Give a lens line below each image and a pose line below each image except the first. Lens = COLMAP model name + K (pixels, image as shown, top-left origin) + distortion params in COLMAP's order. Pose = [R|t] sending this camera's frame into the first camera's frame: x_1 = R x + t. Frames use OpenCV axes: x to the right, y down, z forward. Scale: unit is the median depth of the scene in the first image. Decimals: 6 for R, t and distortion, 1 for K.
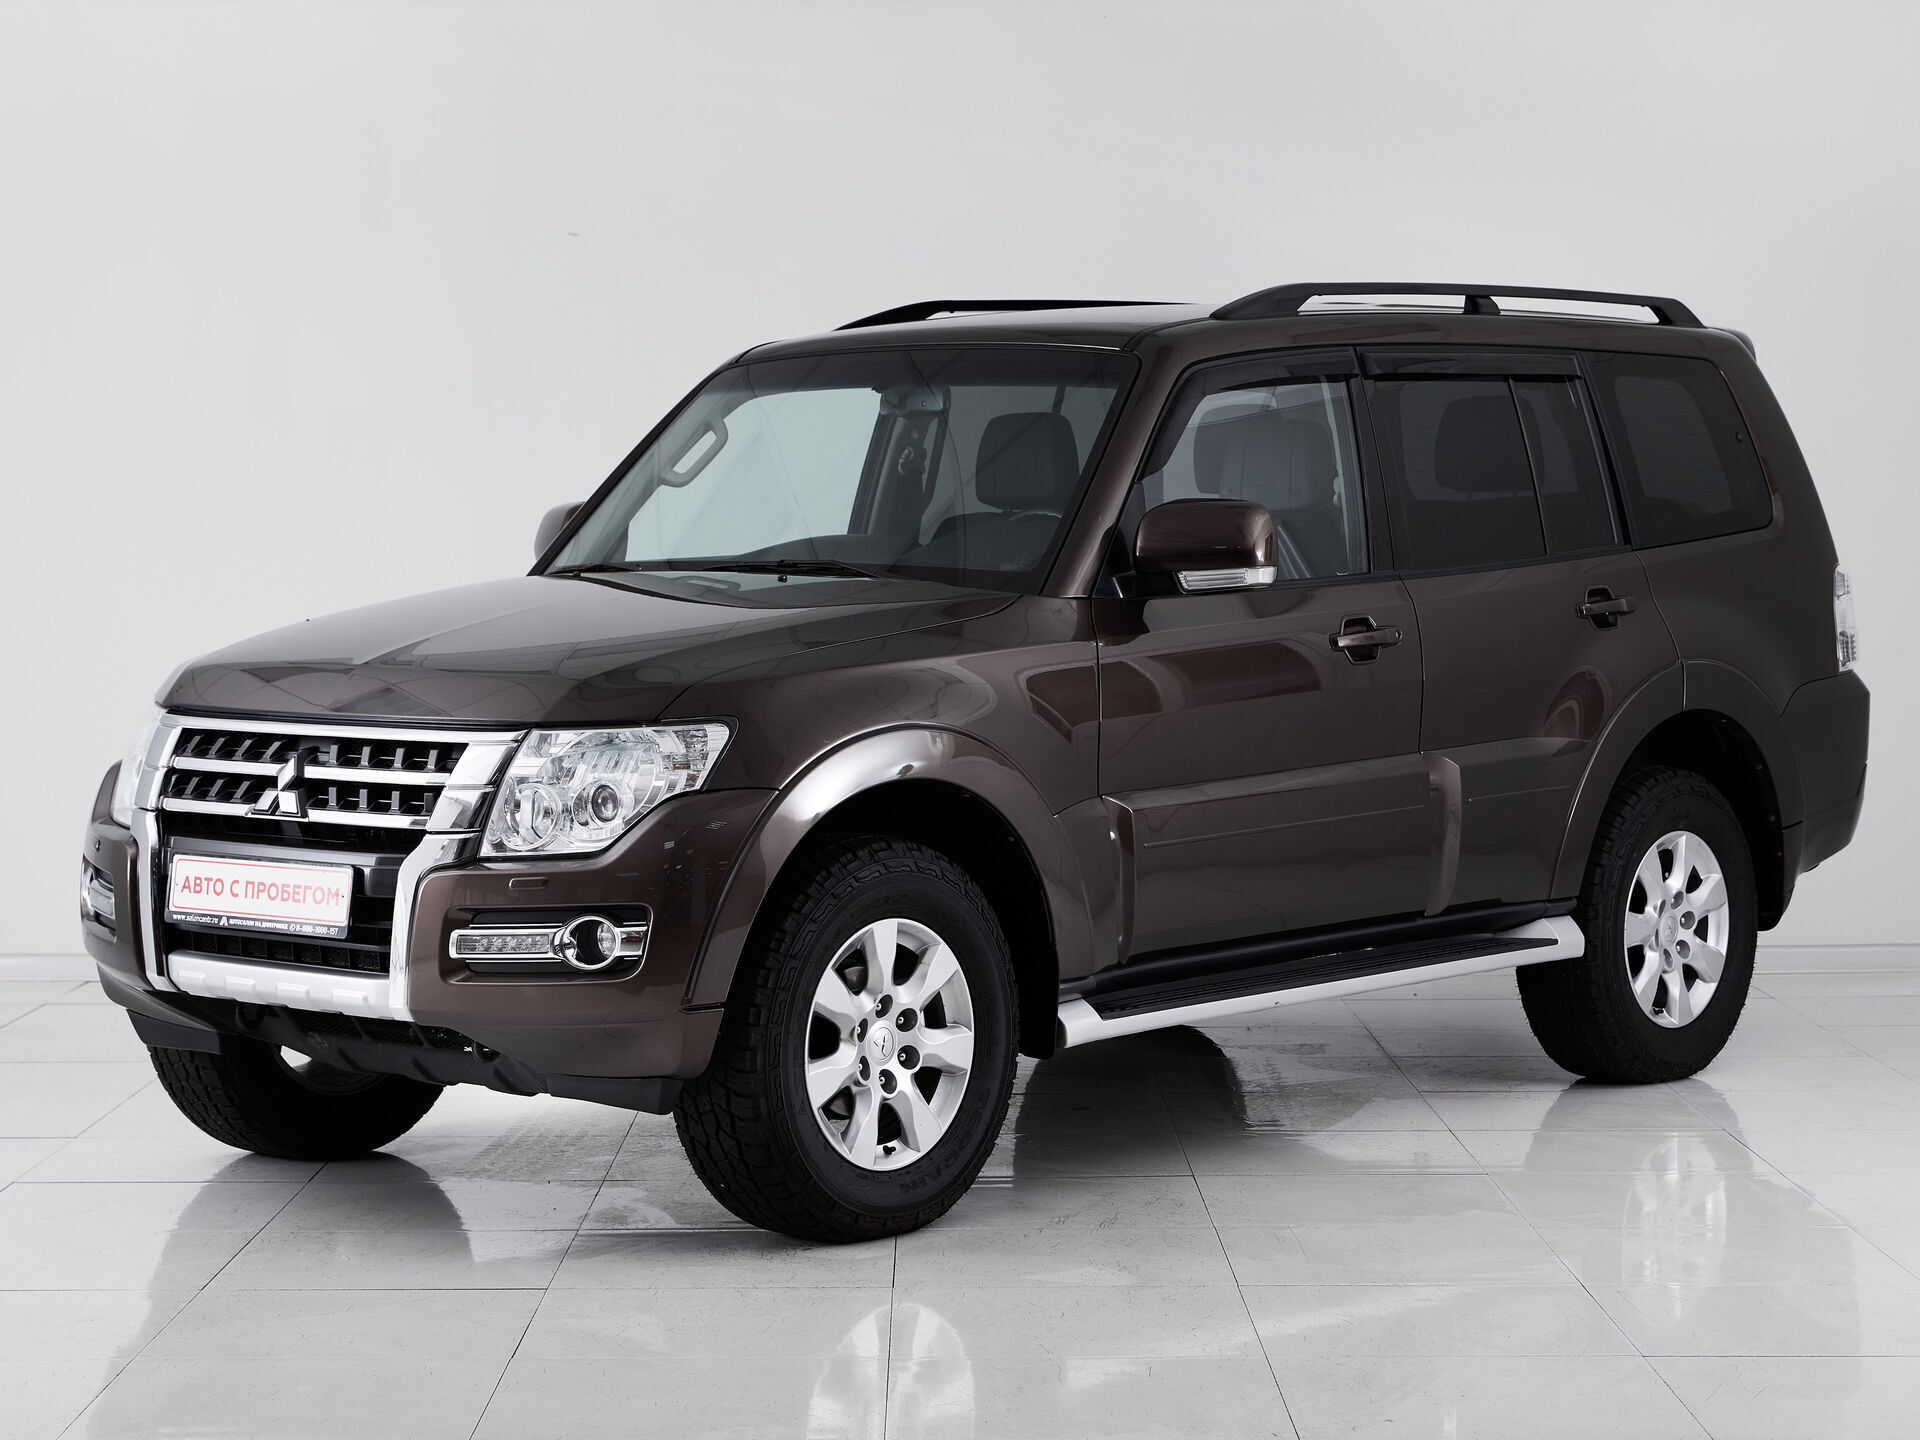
lens RADIAL K [[4263.0, 0, 960.0], [0, 4263.0, 720.0], [0, 0, 1]] dist [-0.356000, -0.145962]
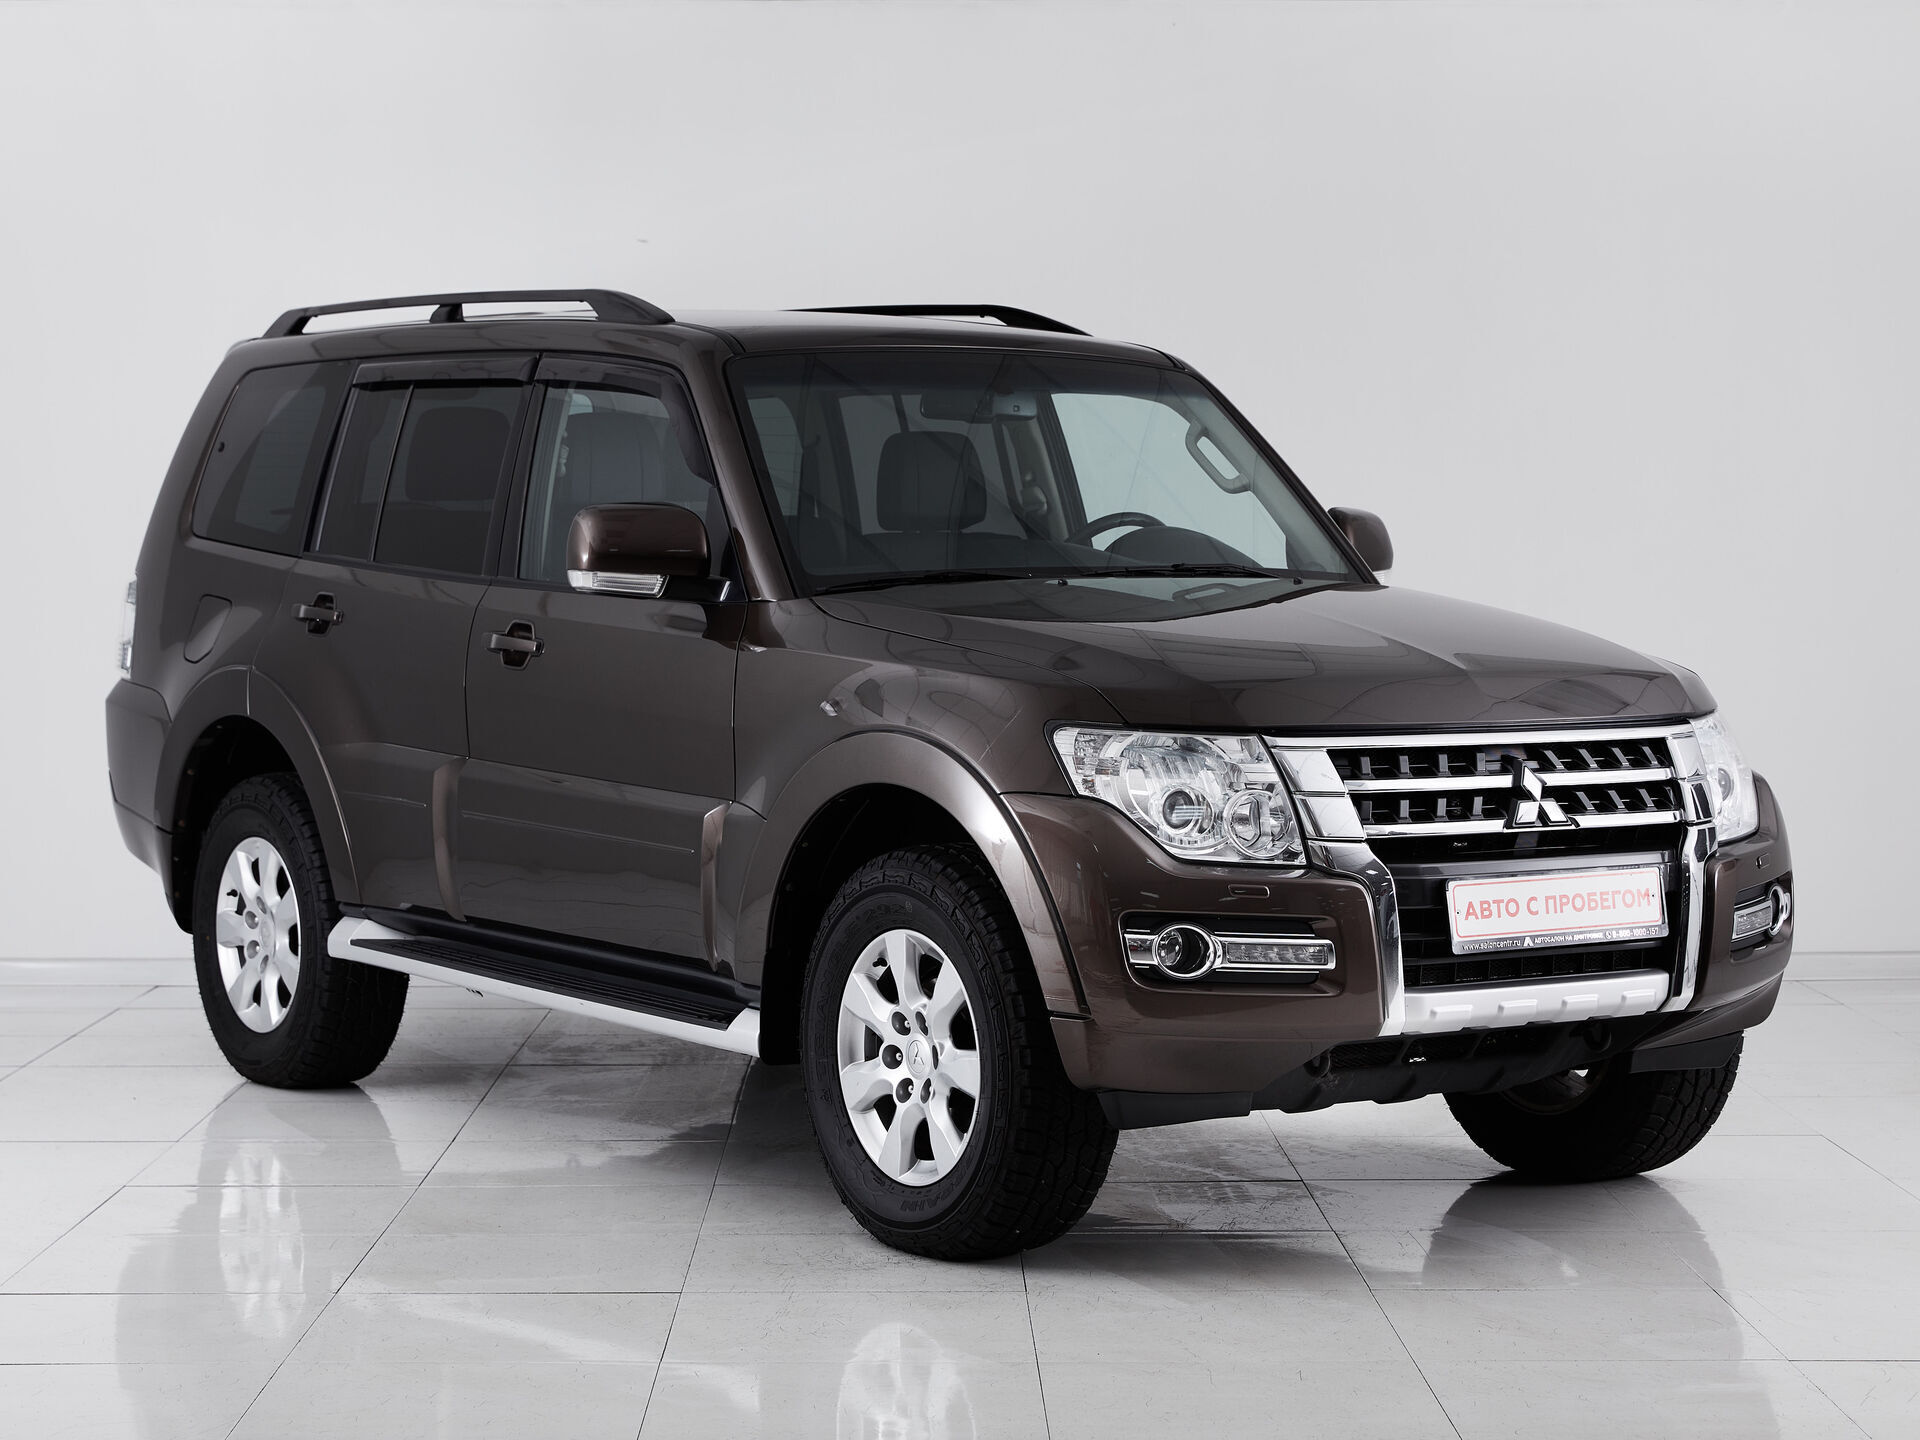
lens RADIAL K [[3880.0, 0, 960.0], [0, 3880.0, 720.0], [0, 0, 1]] dist [0.358911, -10.411140]
pose [[0.254995, -0.043052, 0.965983, -1.053389], [0.039456, 0.998640, 0.034092, -0.037257], [-0.966137, 0.029421, 0.256347, 0.897551]]
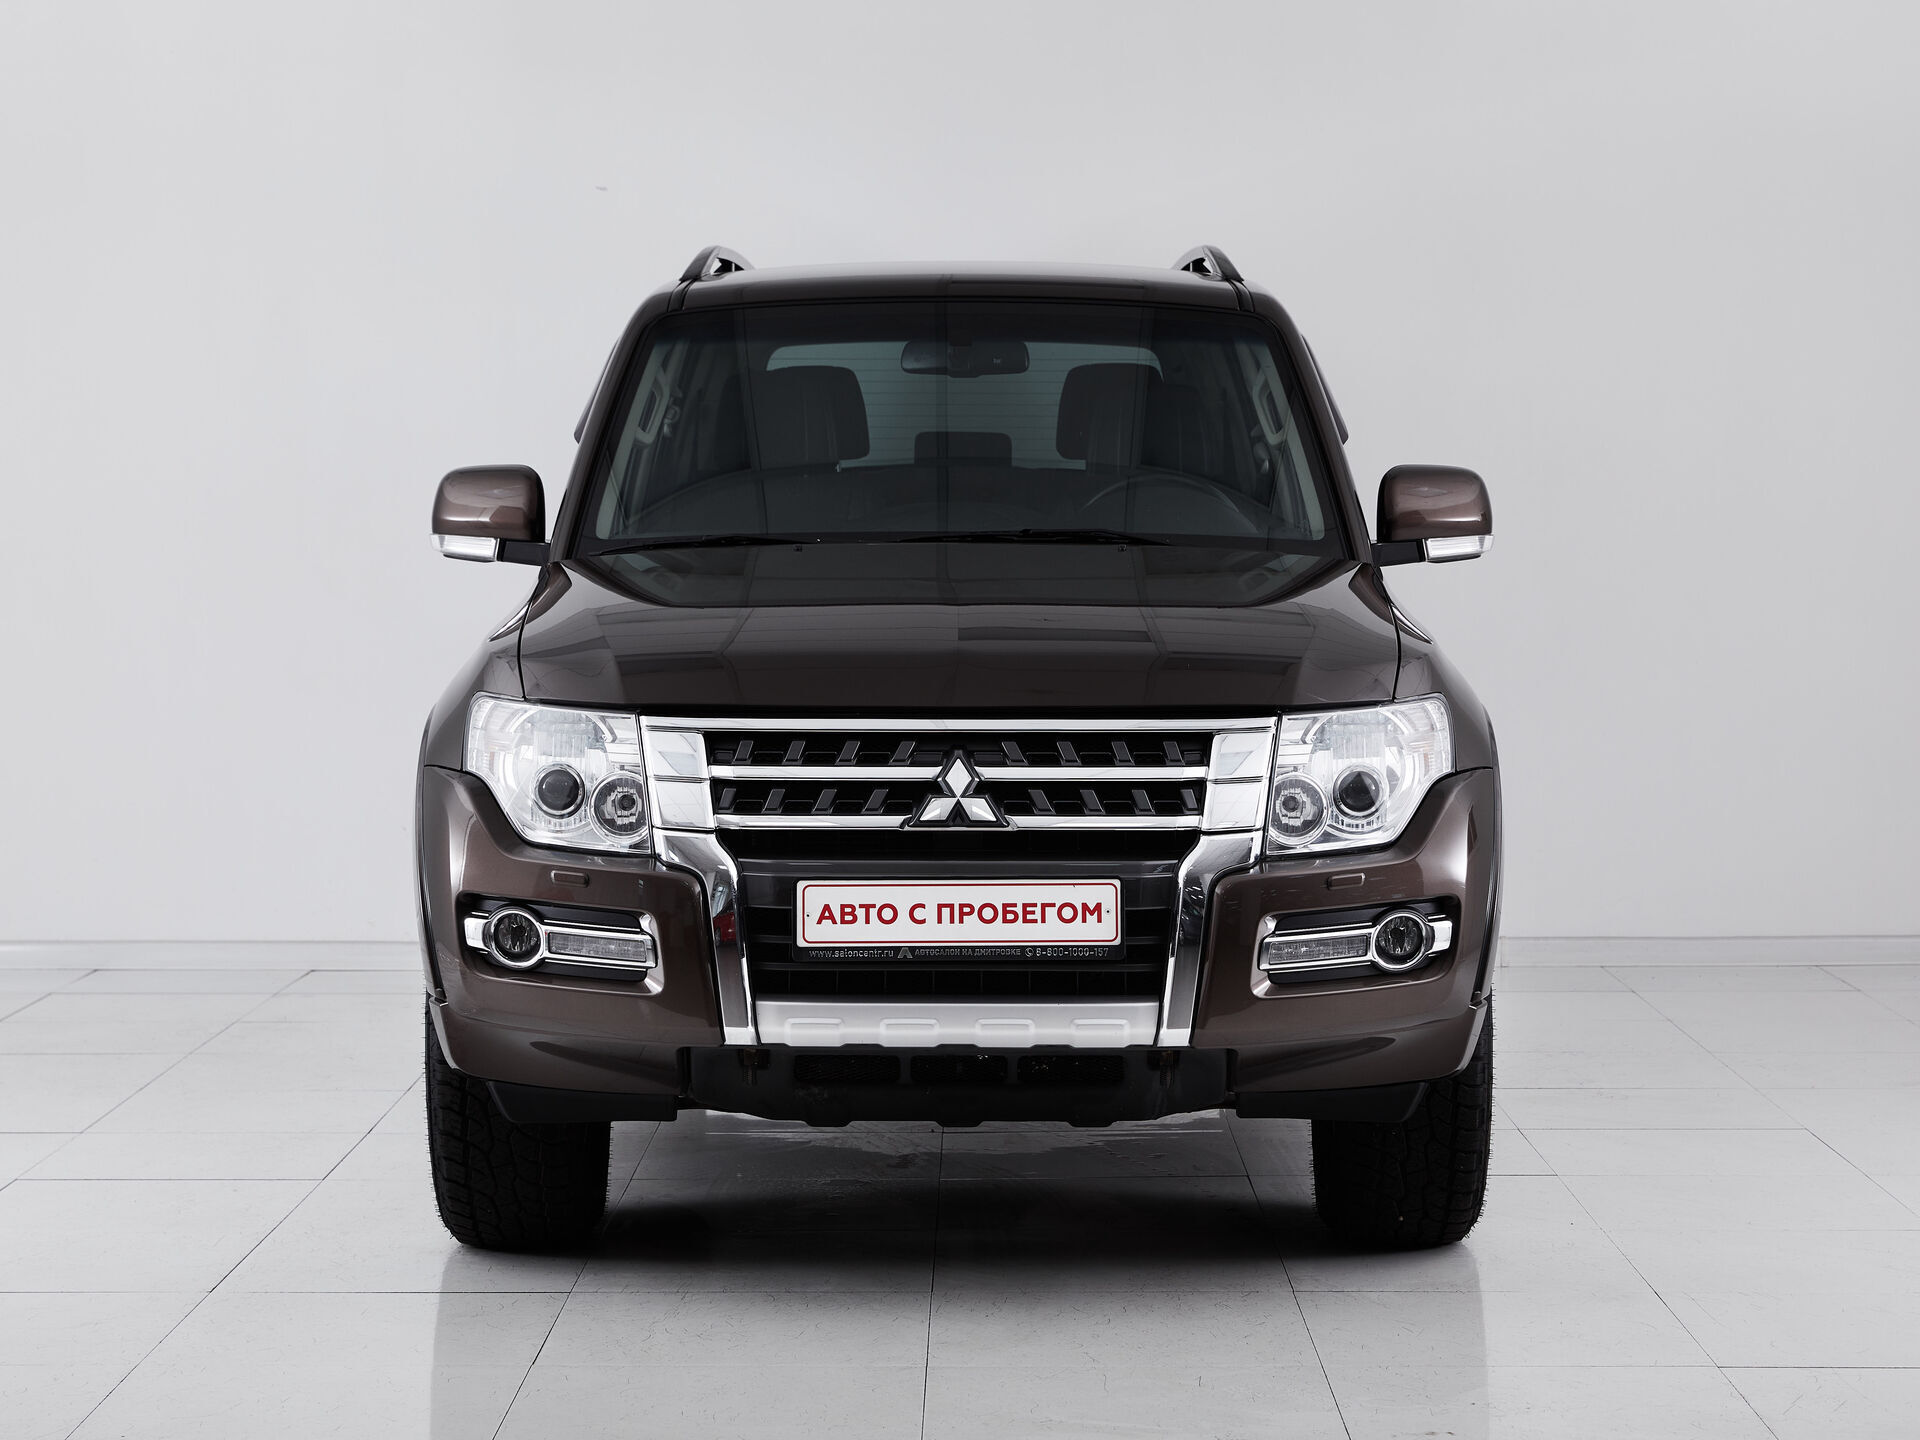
lens RADIAL K [[3956.5, 0, 960.0], [0, 3956.5, 720.0], [0, 0, 1]] dist [-0.071203, -0.058250]
pose [[0.725191, -0.042970, 0.687206, -0.715717], [0.026173, 0.999050, 0.034849, -0.027133], [-0.688050, -0.007286, 0.725627, 0.411126]]
